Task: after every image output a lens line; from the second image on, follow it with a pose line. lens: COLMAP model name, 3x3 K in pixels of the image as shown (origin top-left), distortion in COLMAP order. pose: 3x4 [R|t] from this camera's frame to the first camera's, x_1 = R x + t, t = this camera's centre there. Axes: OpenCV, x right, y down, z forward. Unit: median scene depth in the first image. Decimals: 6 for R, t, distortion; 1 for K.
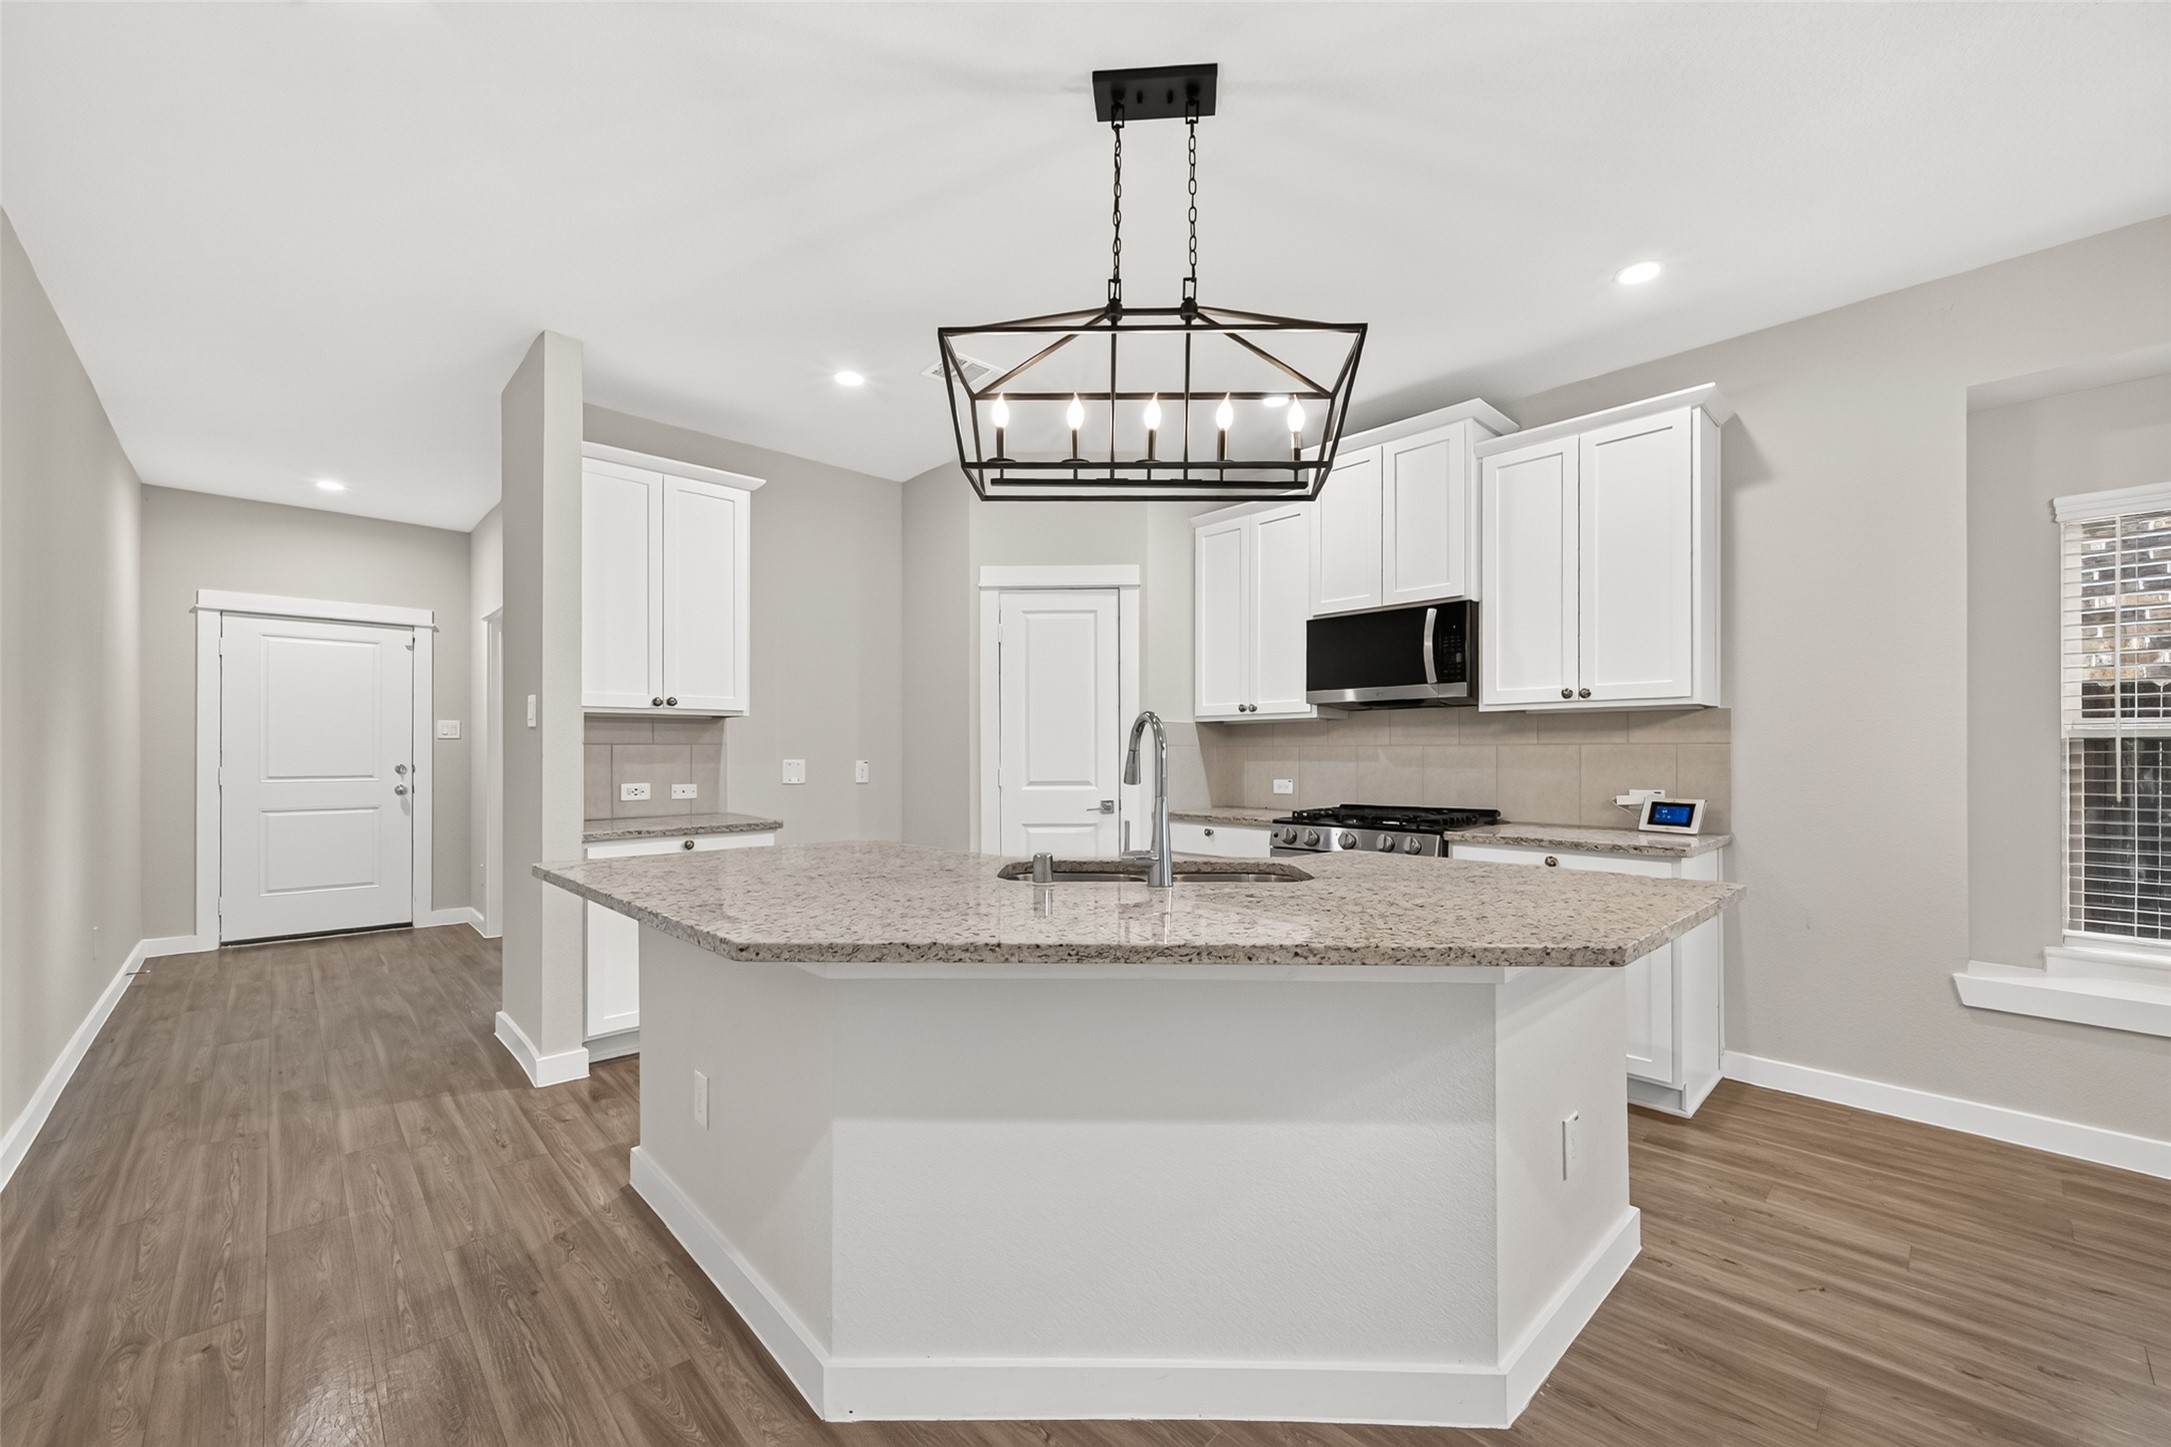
lens RADIAL K [[868.8, 0, 1085.1], [0, 868.8, 728.6], [0, 0, 1]] dist [0.000919, 0.000298]
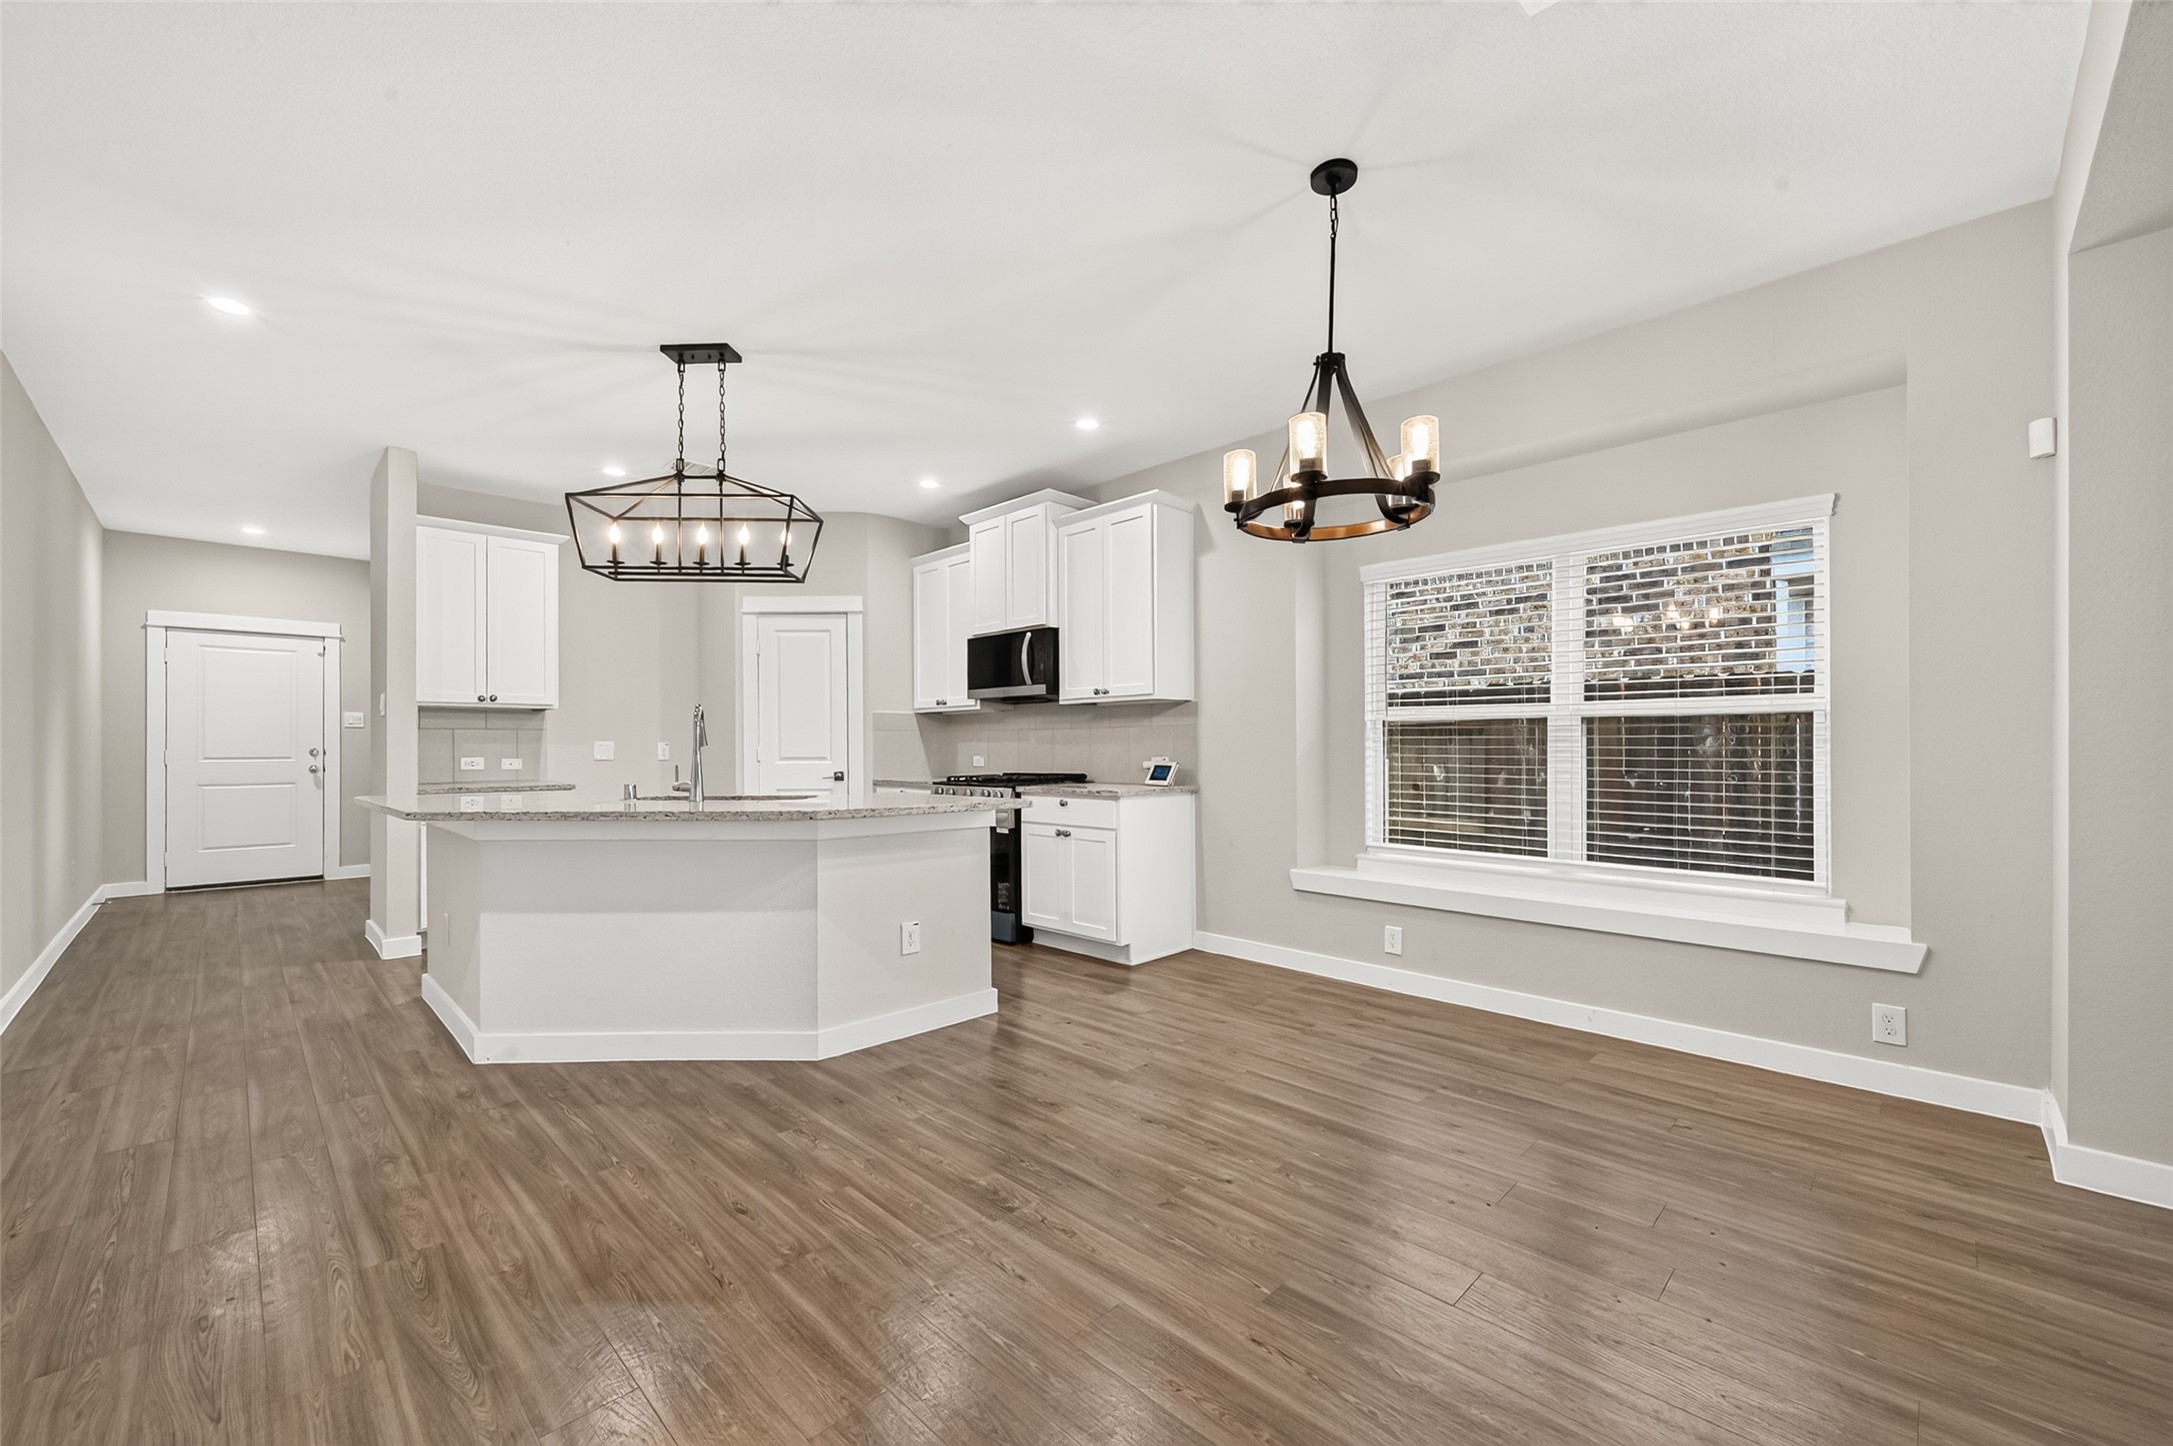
lens RADIAL K [[882.5, 0, 1086.5], [0, 882.5, 723.0], [0, 0, 1]] dist [0.000632, 0.000125]
pose [[0.999767, -0.002738, 0.021410, 0.471288], [0.002743, 0.999996, -0.000215, 0.011988], [-0.021410, 0.000274, 0.999771, -0.464698]]
